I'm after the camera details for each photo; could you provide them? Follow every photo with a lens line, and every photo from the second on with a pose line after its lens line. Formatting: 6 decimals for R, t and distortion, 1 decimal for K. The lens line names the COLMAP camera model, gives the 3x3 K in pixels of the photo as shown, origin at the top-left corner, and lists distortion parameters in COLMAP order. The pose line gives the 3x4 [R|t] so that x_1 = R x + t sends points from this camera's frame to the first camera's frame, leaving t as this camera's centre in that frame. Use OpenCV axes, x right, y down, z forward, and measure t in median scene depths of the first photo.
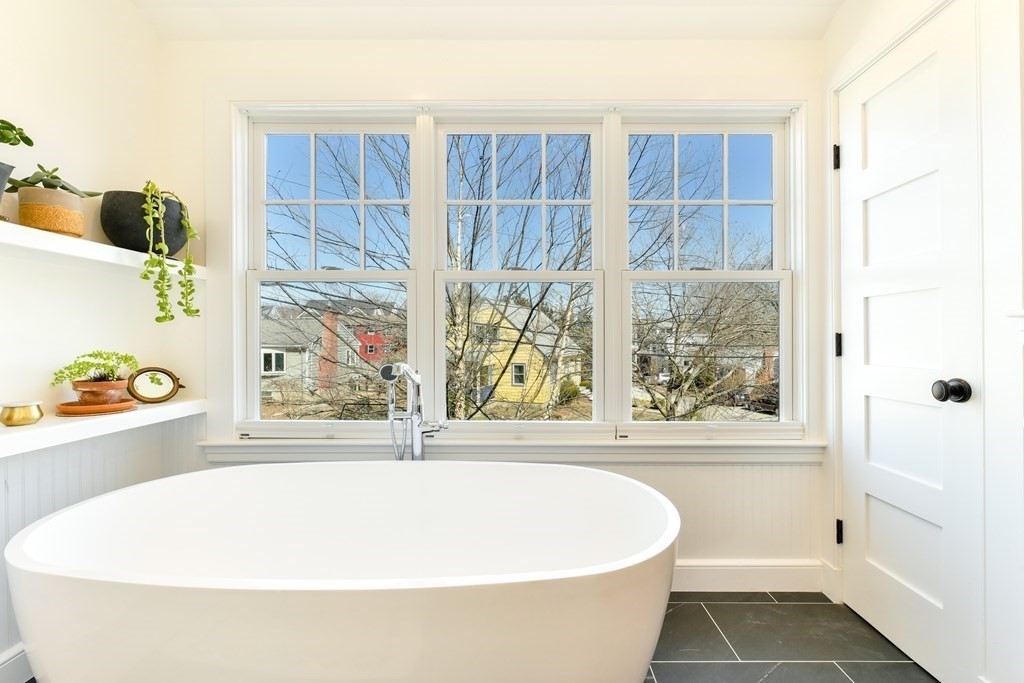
lens RADIAL K [[409.2, 0, 514.3], [0, 409.2, 339.2], [0, 0, 1]] dist [-0.011299, -0.001549]
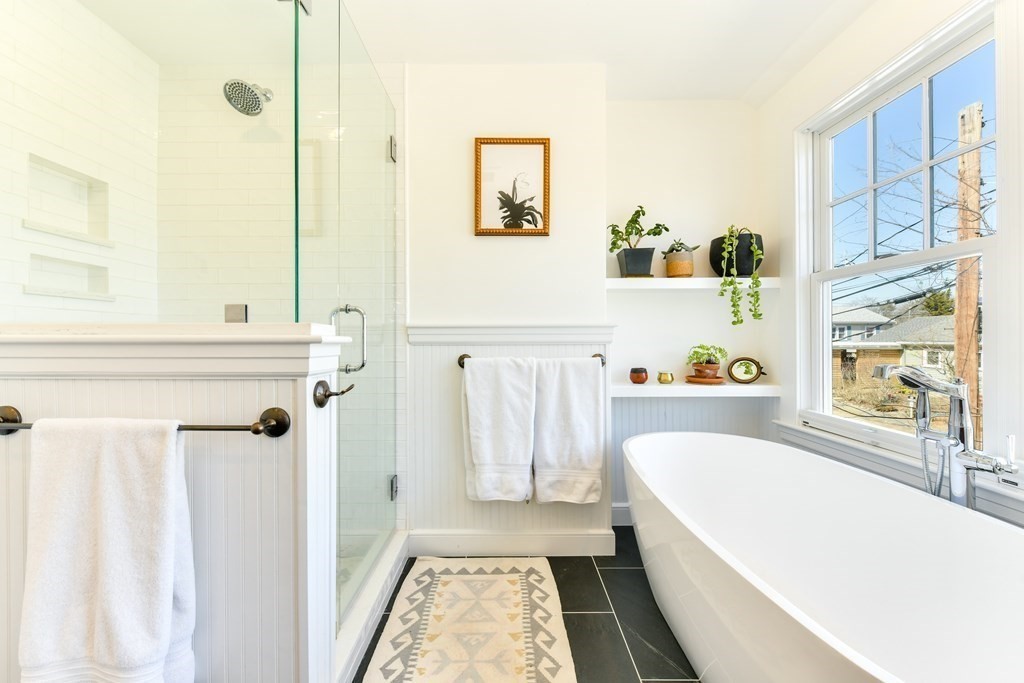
lens RADIAL K [[409.2, 0, 512.7], [0, 409.2, 339.4], [0, 0, 1]] dist [-0.011299, -0.001549]
pose [[-0.007459, 0.004762, -0.999961, 0.519970], [0.005054, 0.999976, 0.004724, -0.002059], [0.999959, -0.005018, -0.007483, 0.236428]]
